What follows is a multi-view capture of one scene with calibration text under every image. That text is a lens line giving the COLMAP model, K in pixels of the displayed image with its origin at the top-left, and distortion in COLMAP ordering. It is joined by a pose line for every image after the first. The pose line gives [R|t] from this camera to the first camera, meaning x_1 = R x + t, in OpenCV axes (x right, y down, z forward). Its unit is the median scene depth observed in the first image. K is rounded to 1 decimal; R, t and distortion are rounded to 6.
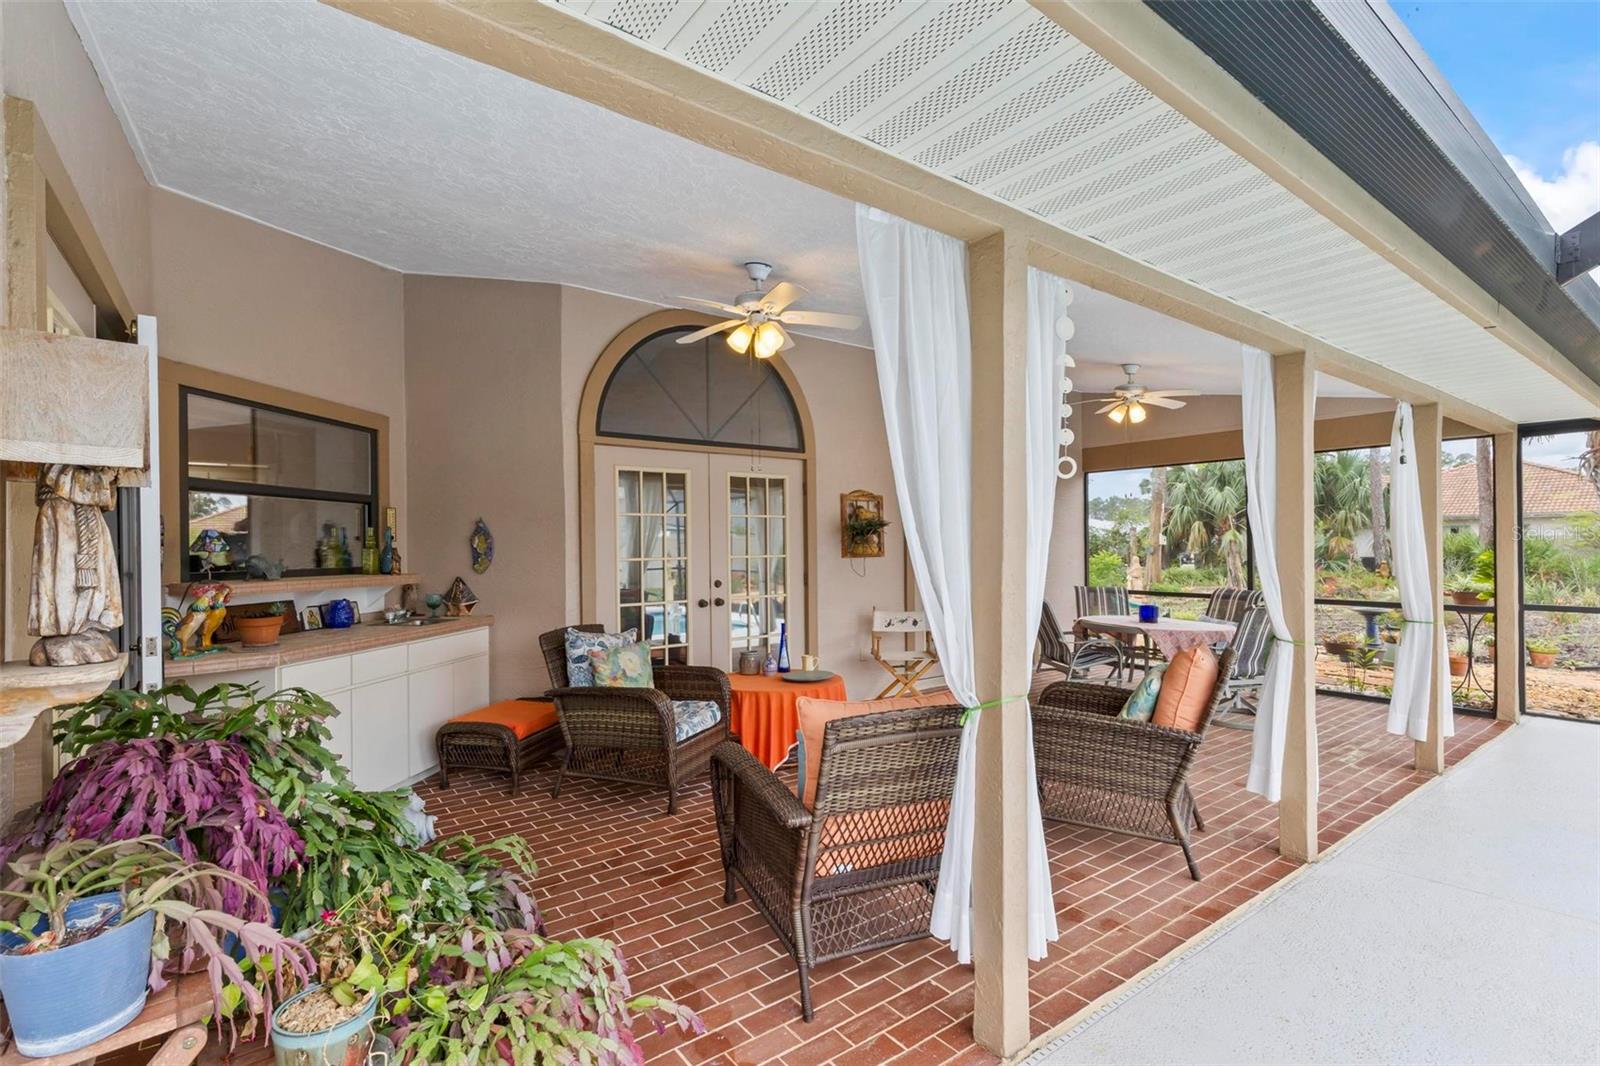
lens RADIAL K [[723.3, 0, 777.7], [0, 723.3, 548.2], [0, 0, 1]] dist [-0.000179, 0.001388]
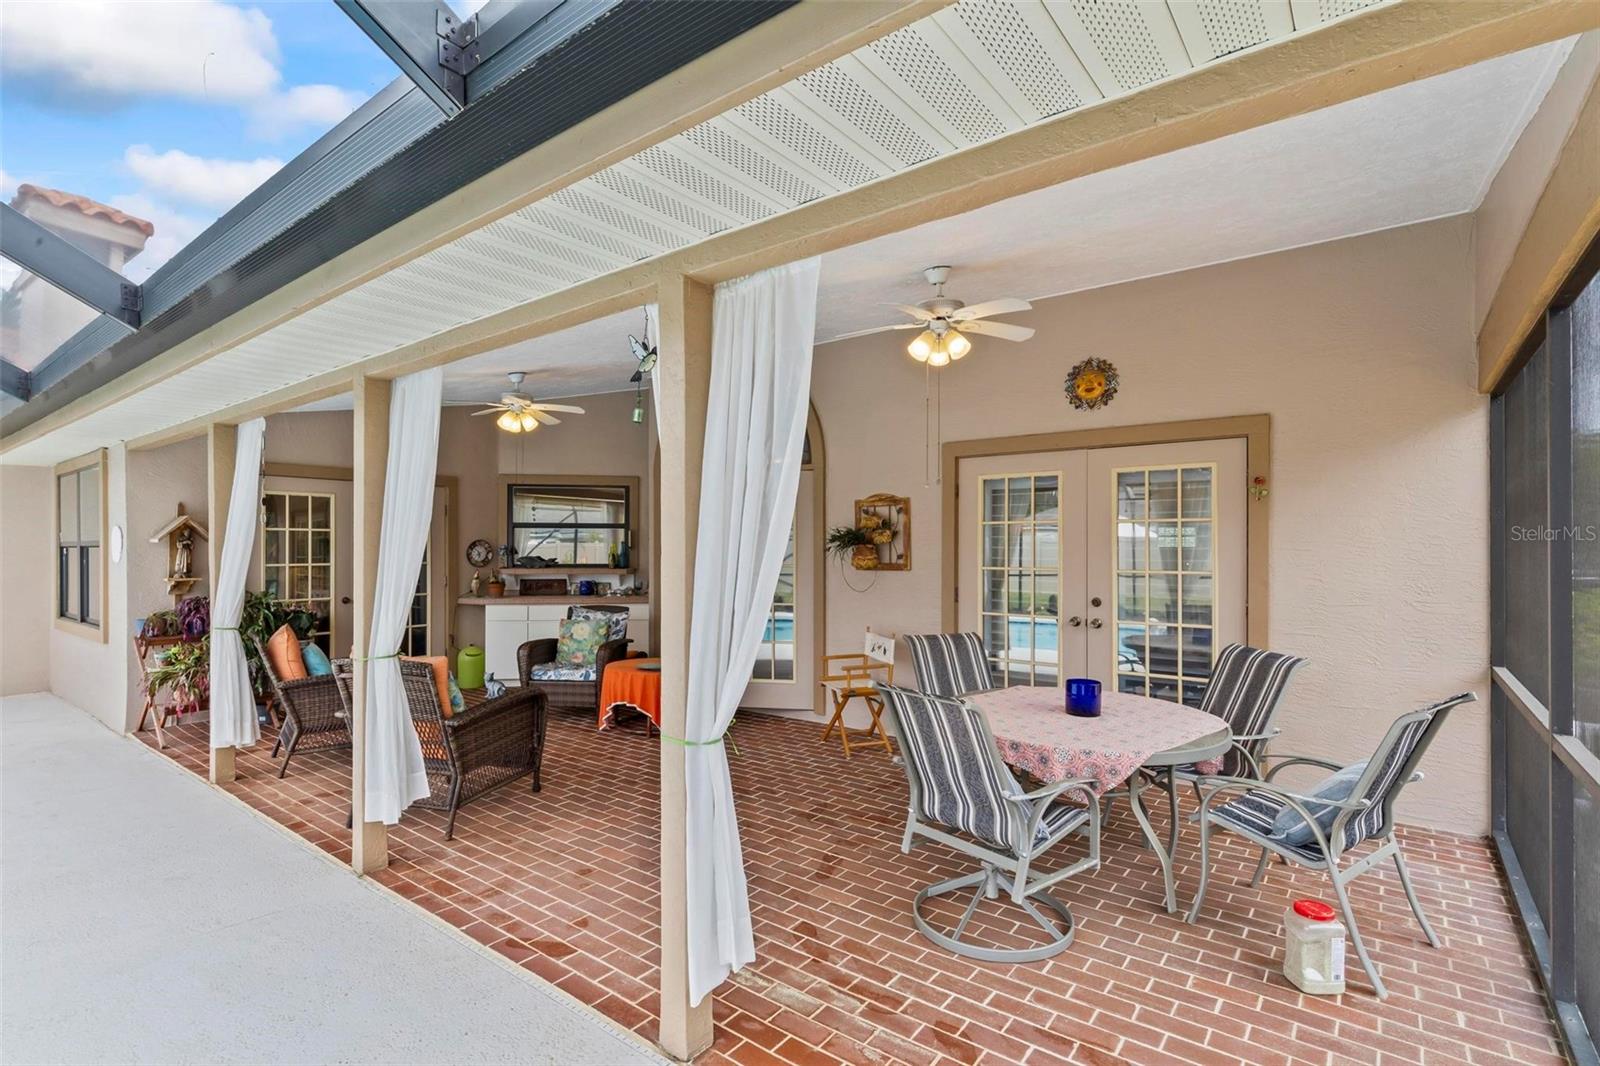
lens RADIAL K [[762.4, 0, 803.4], [0, 762.4, 542.0], [0, 0, 1]] dist [0.000612, -0.000646]
pose [[0.292943, -0.000380, -0.956130, 1.443778], [-0.006508, 0.999976, -0.002391, -0.028641], [0.956108, 0.006923, 0.292933, 0.946121]]
